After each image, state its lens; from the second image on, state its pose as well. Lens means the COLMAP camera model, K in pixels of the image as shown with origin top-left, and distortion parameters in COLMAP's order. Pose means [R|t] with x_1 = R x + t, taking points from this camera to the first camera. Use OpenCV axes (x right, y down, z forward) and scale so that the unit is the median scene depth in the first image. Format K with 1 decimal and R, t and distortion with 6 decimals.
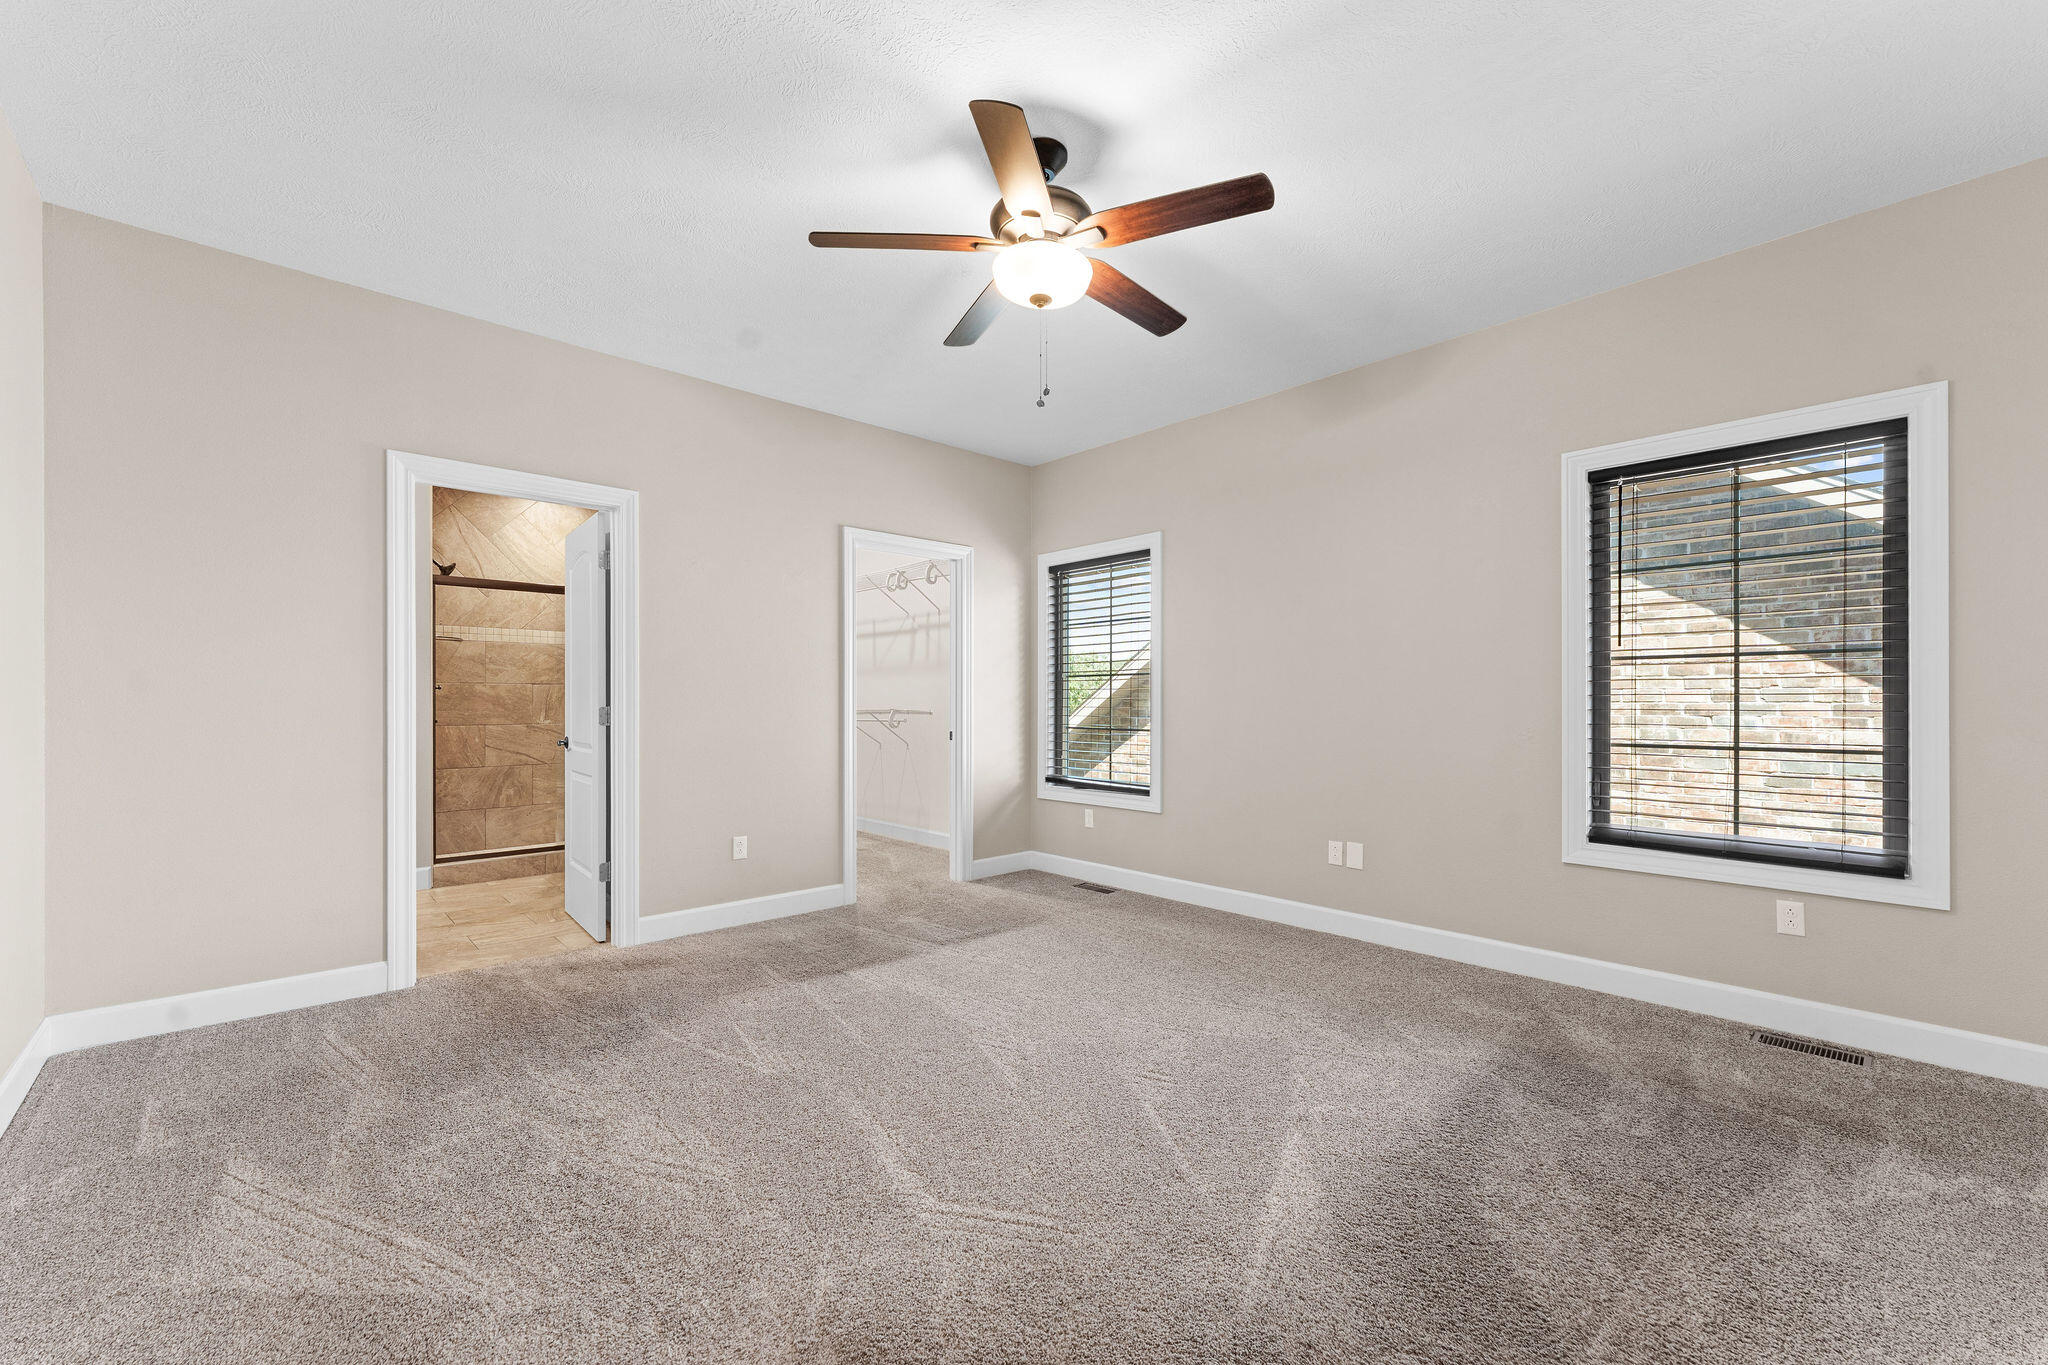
lens RADIAL K [[825.0, 0, 1016.5], [0, 825.0, 701.8], [0, 0, 1]] dist [0.001550, 0.000032]
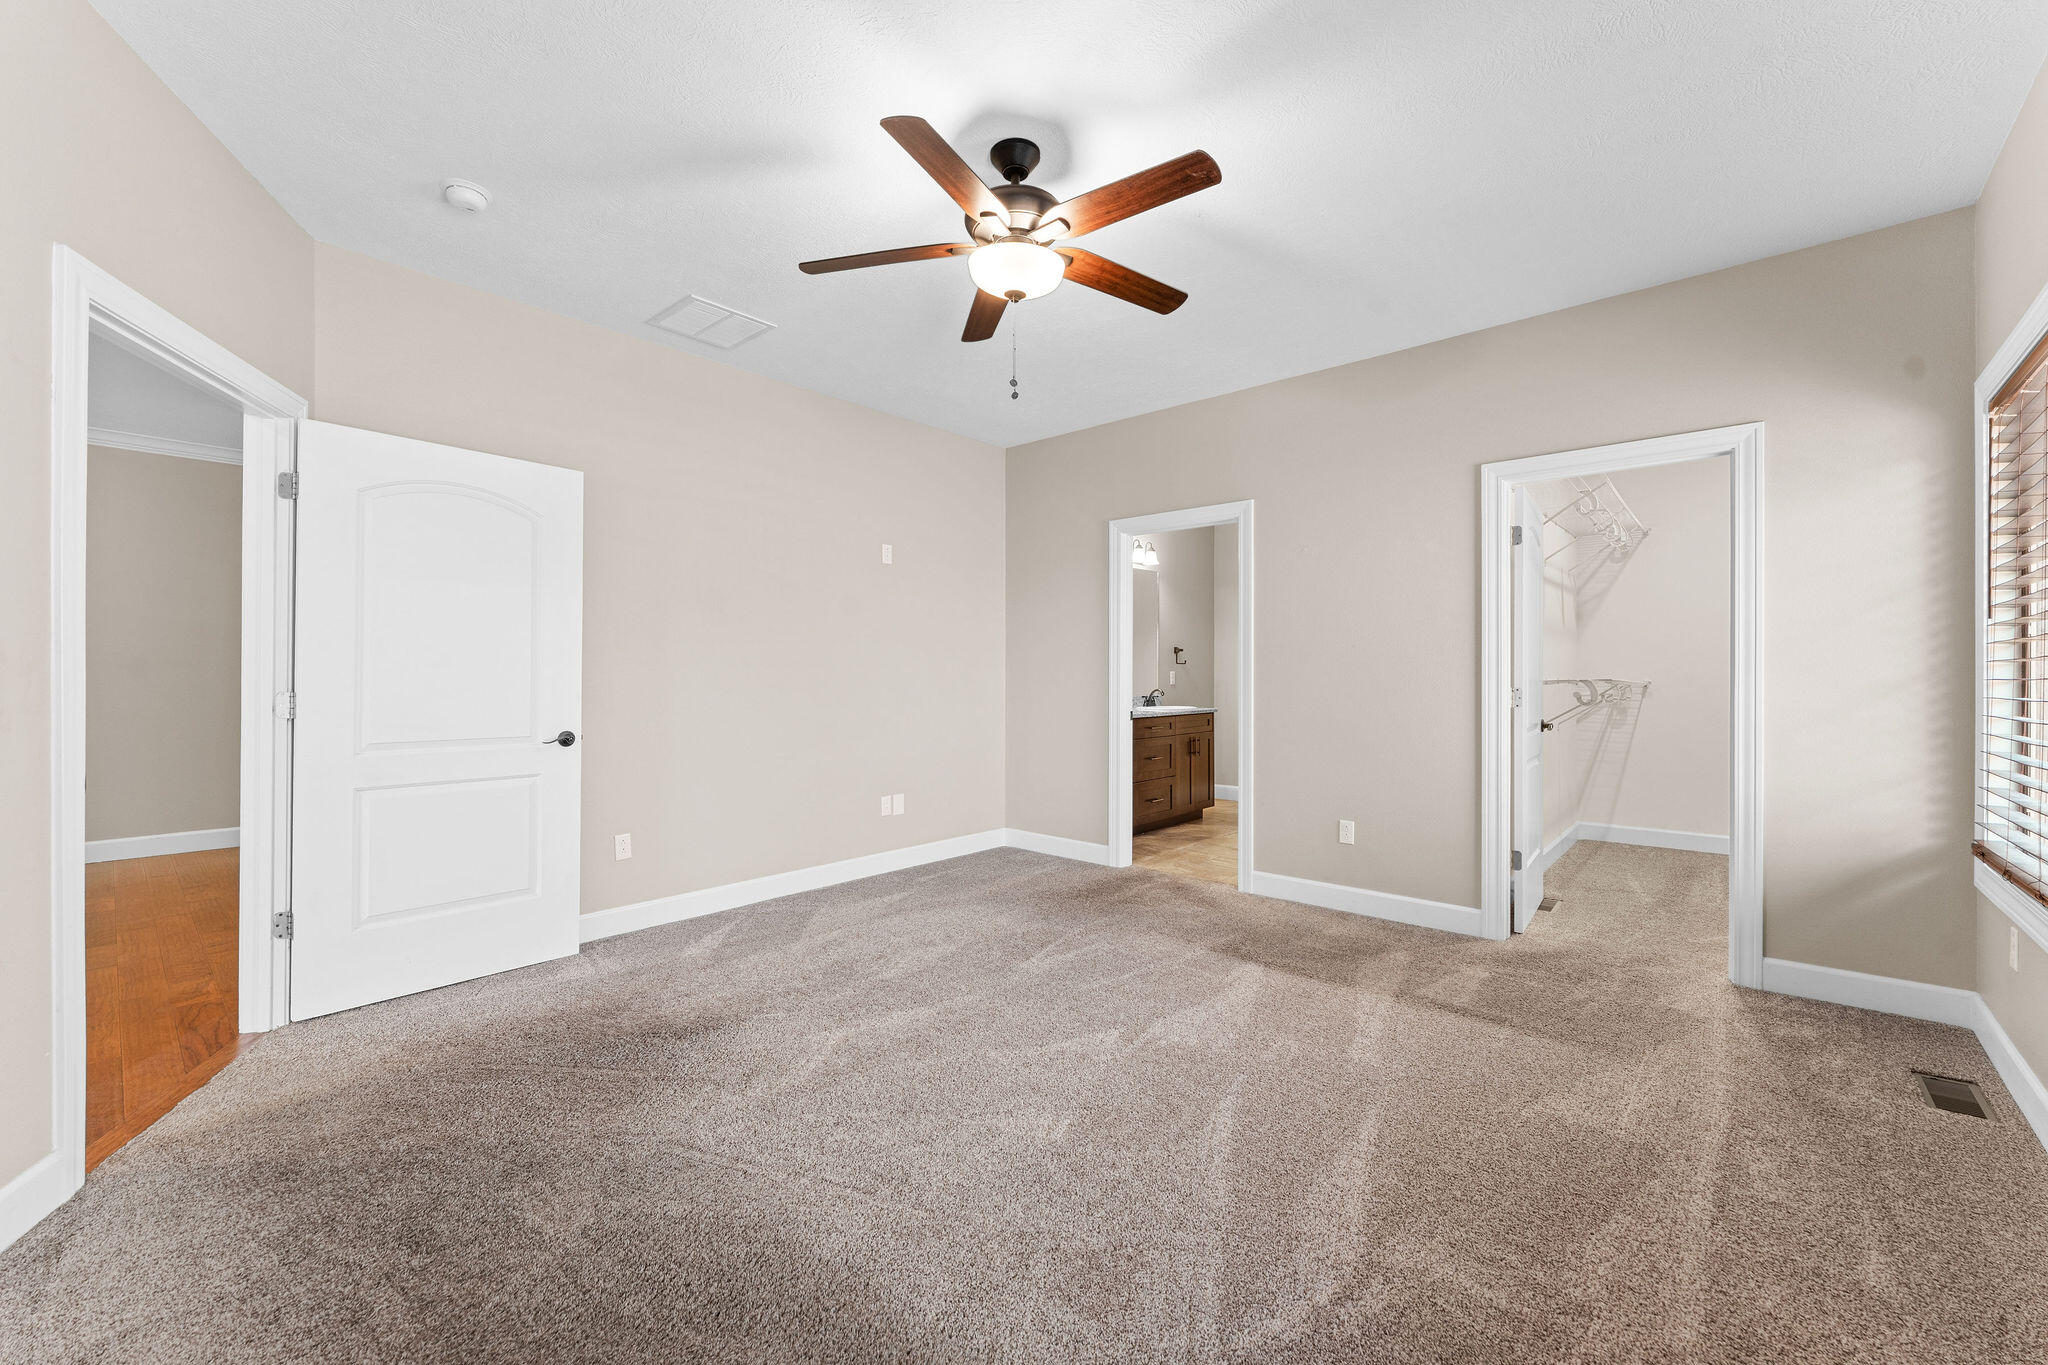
lens RADIAL K [[825.0, 0, 1020.7], [0, 825.0, 675.8], [0, 0, 1]] dist [0.001550, 0.000032]
pose [[0.100967, 0.000976, -0.994889, 0.629092], [-0.001960, 0.999998, 0.000782, -0.008799], [0.994888, 0.001871, 0.100968, 0.543504]]
